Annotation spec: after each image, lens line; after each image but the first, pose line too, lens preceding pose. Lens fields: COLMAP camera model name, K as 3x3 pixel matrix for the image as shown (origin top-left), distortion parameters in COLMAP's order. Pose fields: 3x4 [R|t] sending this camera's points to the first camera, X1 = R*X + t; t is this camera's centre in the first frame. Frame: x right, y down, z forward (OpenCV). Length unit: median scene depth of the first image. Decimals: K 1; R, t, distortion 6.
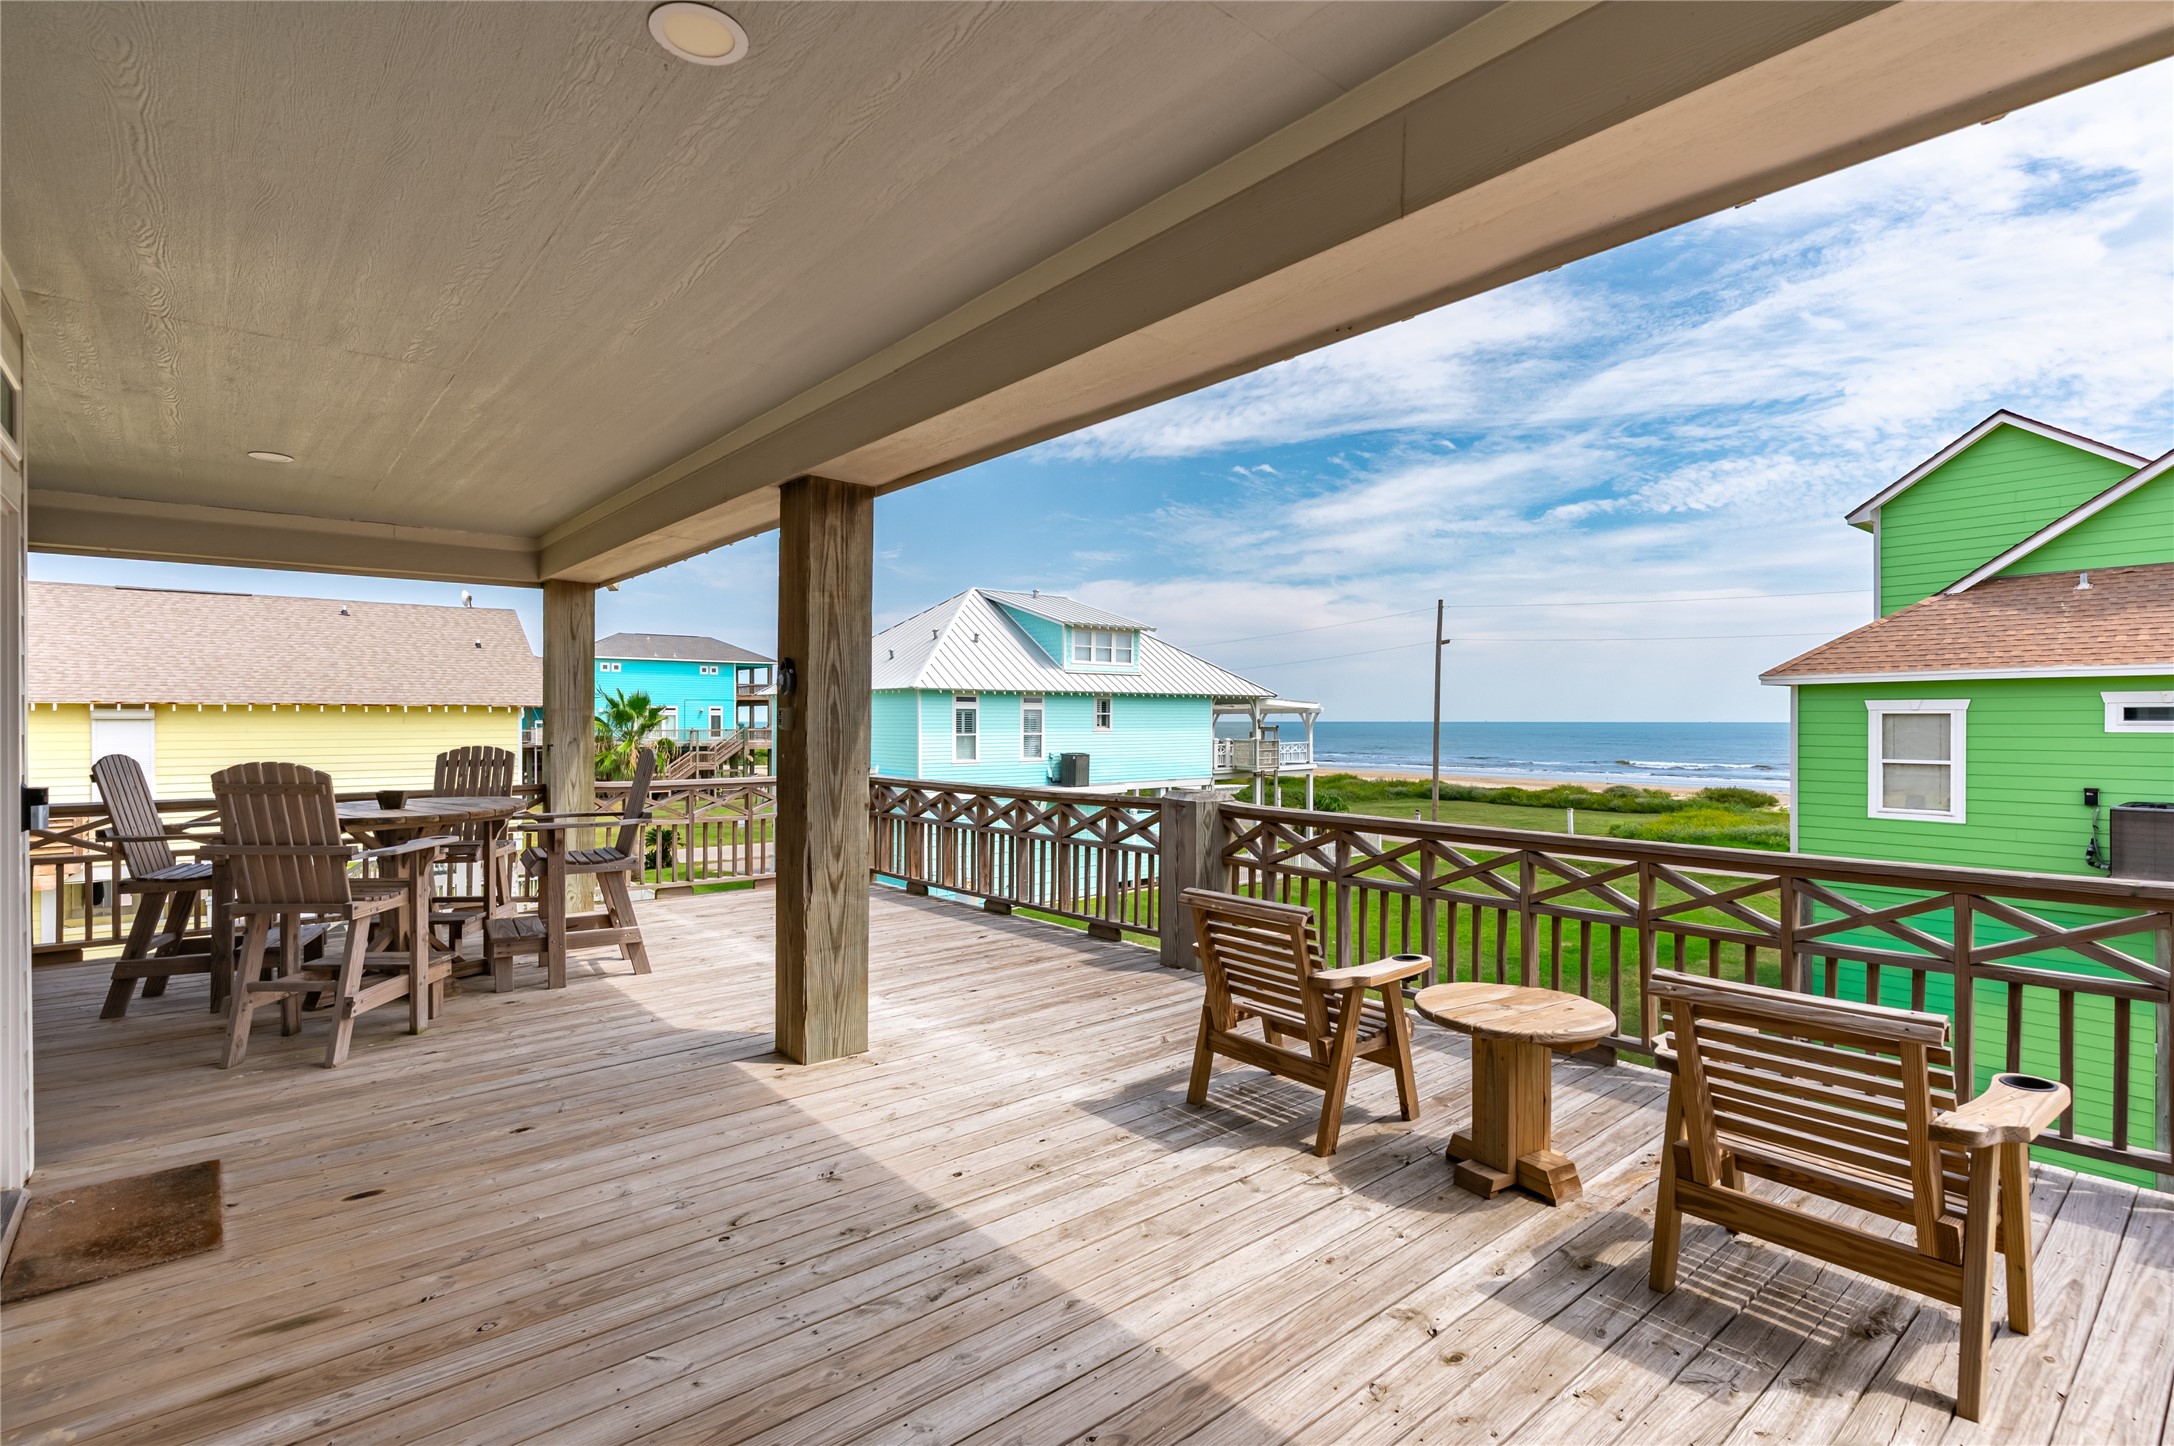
lens RADIAL K [[1038.1, 0, 1088.6], [0, 1038.1, 724.1], [0, 0, 1]] dist [-0.003968, 0.002604]
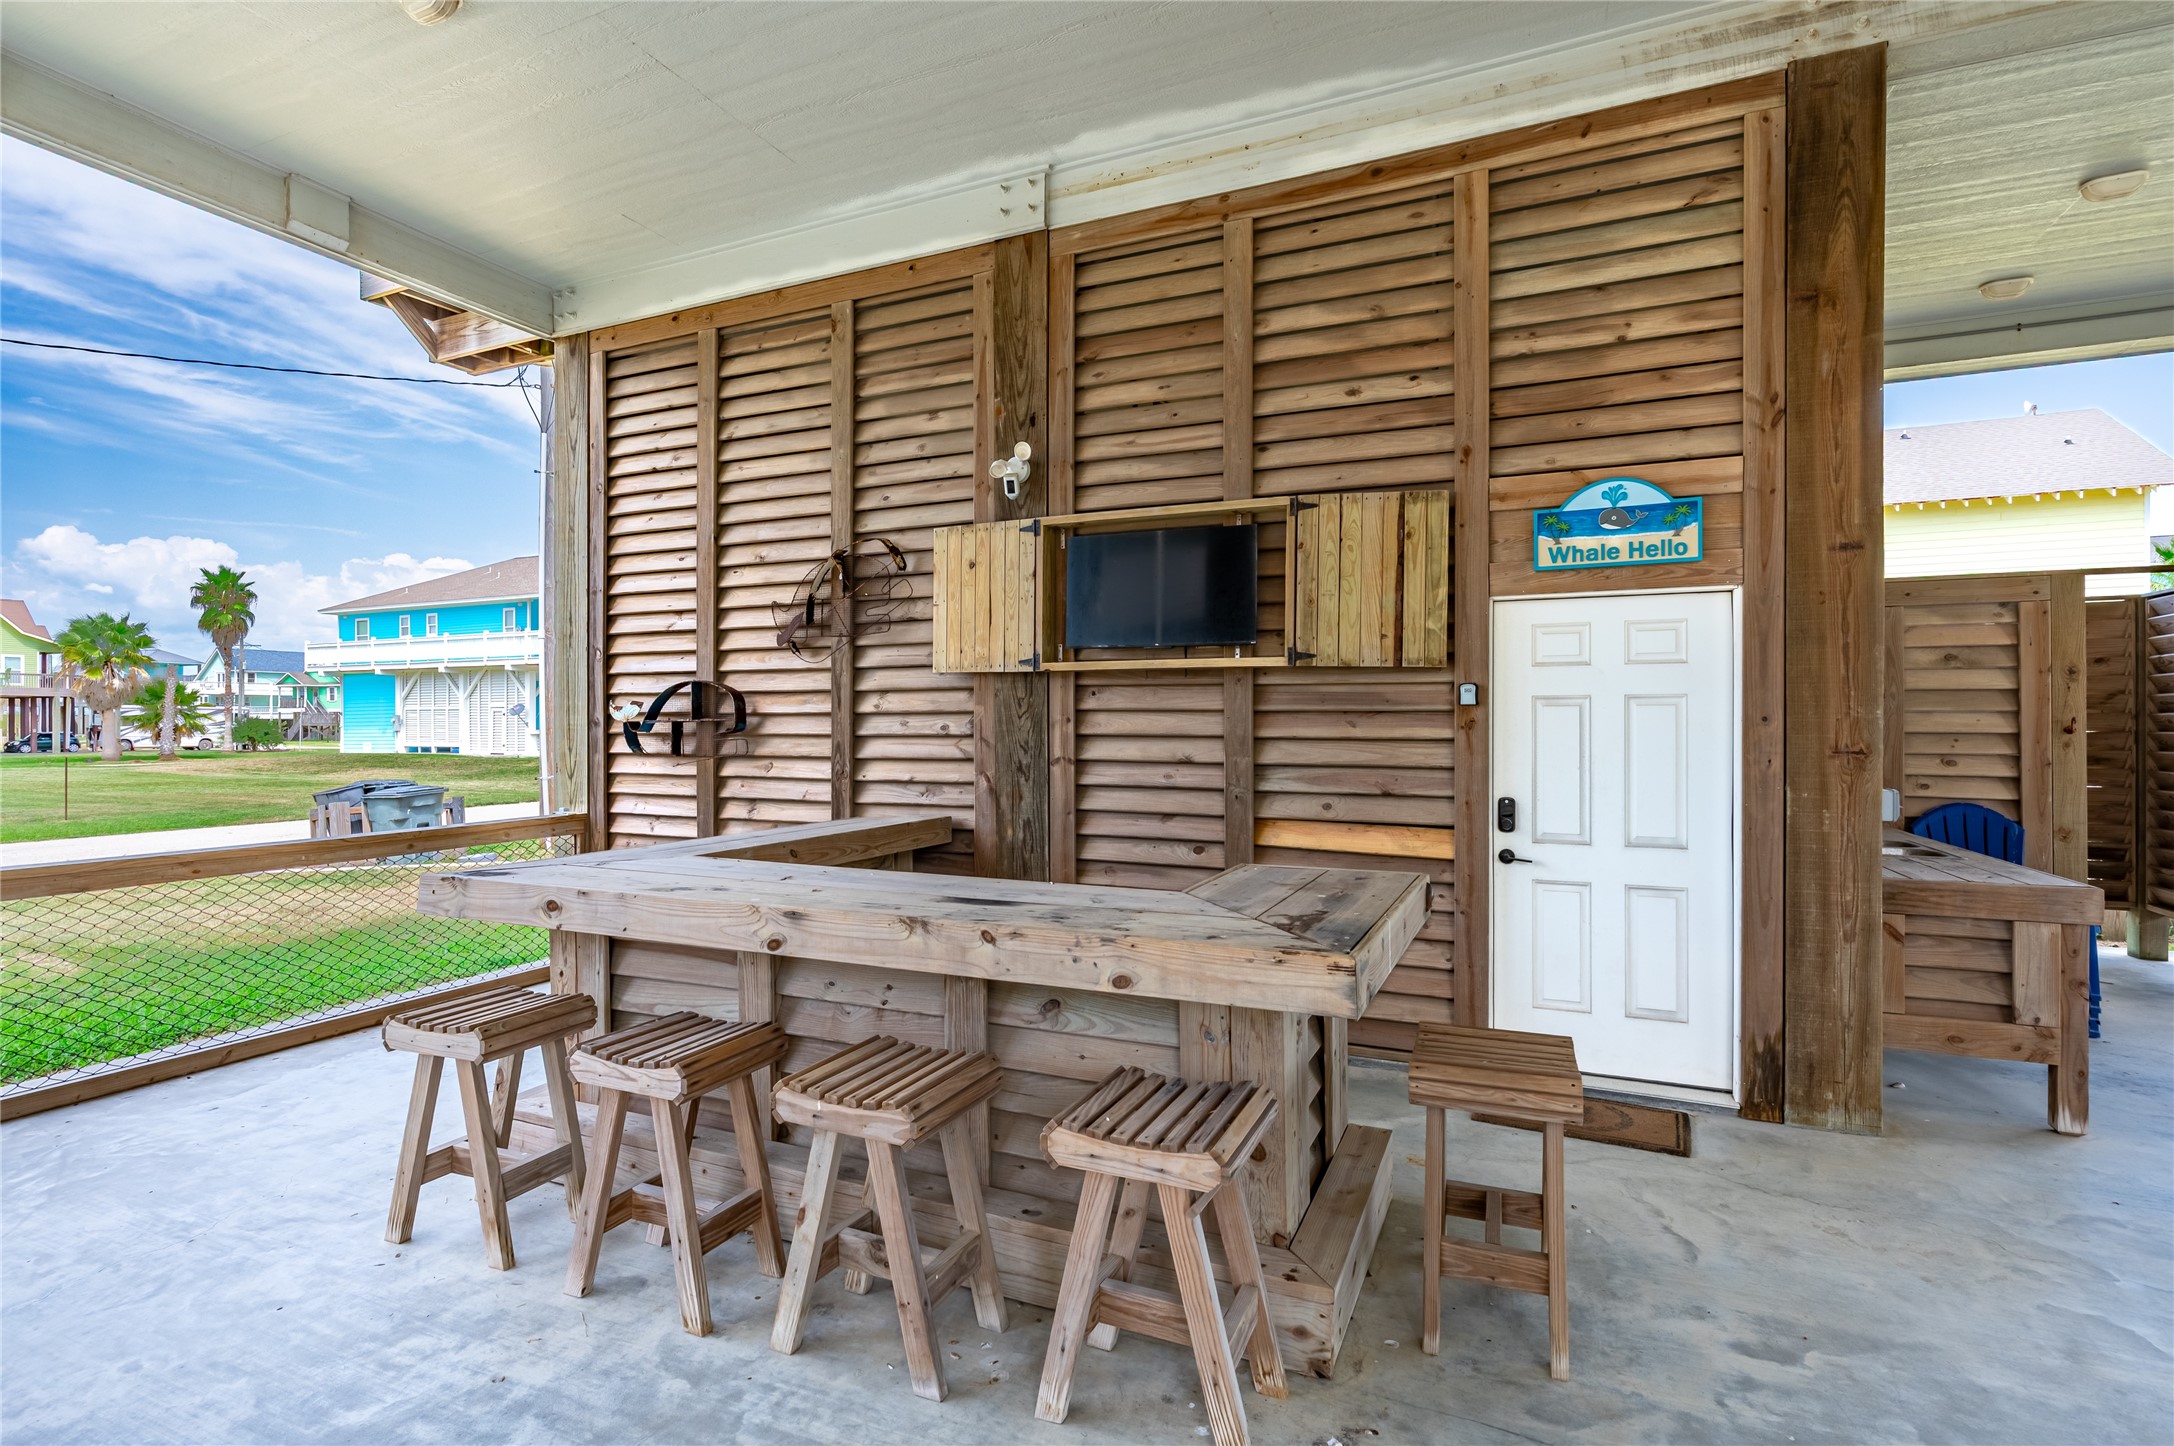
lens RADIAL K [[1038.1, 0, 1080.7], [0, 1038.1, 723.3], [0, 0, 1]] dist [-0.003968, 0.002604]
pose [[0.434299, -0.000632, -0.900769, -0.112684], [-0.001255, 0.999998, -0.001306, 0.124616], [0.900768, 0.001697, 0.434298, -0.116033]]
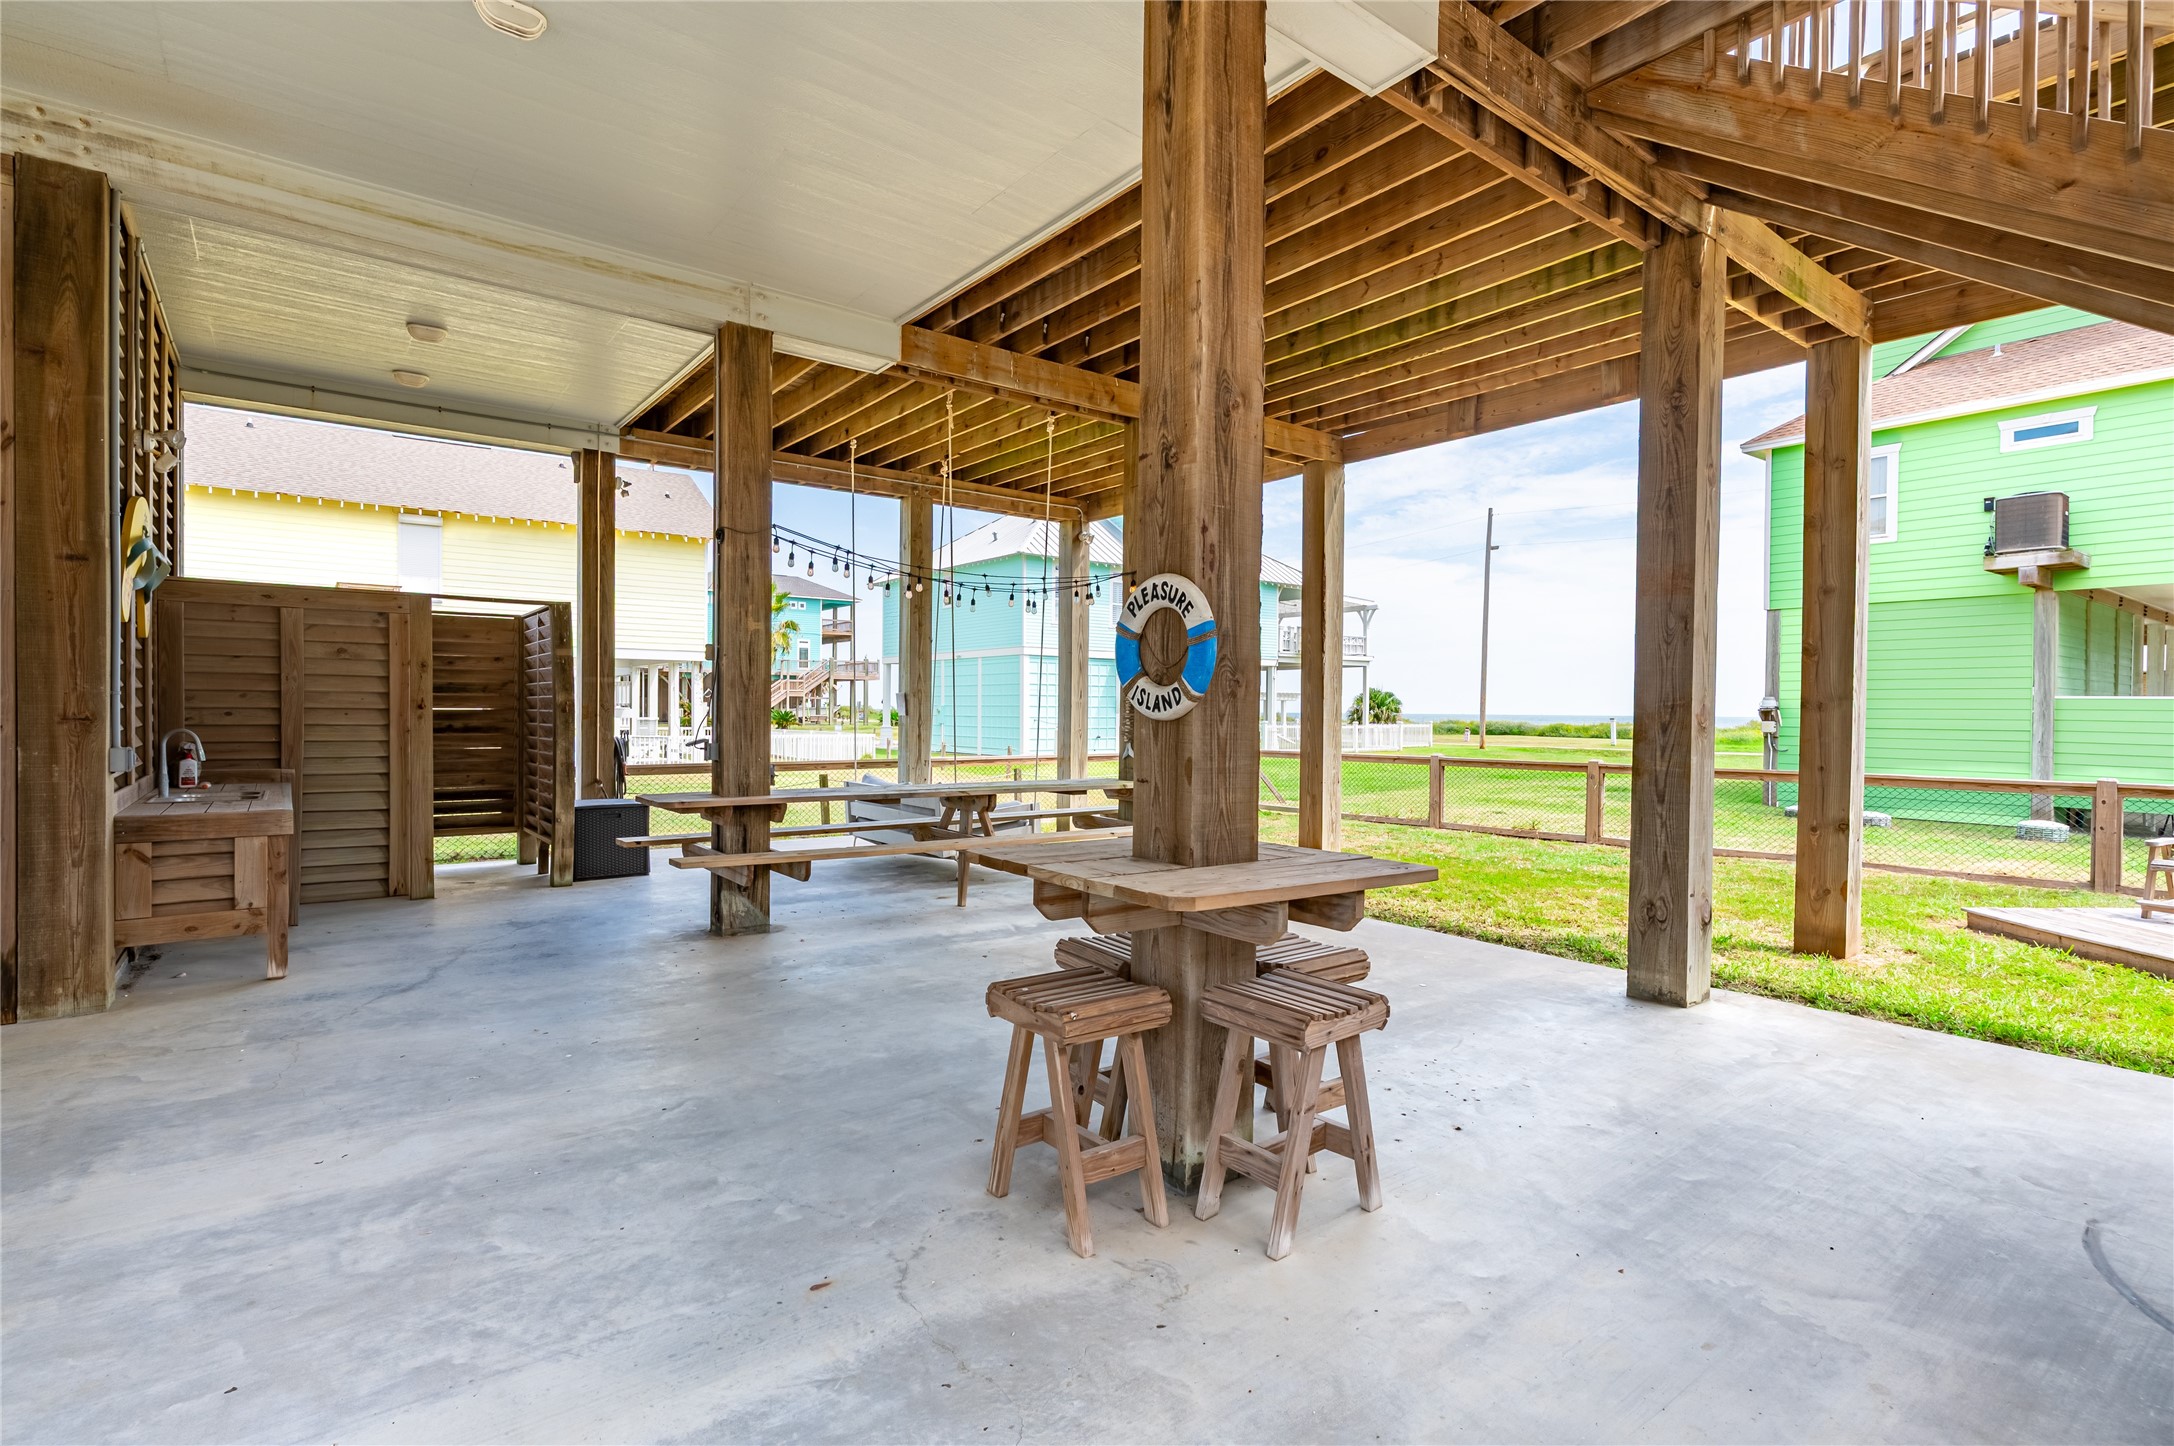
lens RADIAL K [[1038.1, 0, 1086.1], [0, 1038.1, 724.6], [0, 0, 1]] dist [-0.003968, 0.002604]
pose [[0.998806, 0.009362, -0.047945, -0.034618], [-0.008856, 0.999903, 0.010755, 0.125476], [0.048042, -0.010318, 0.998792, -0.128345]]
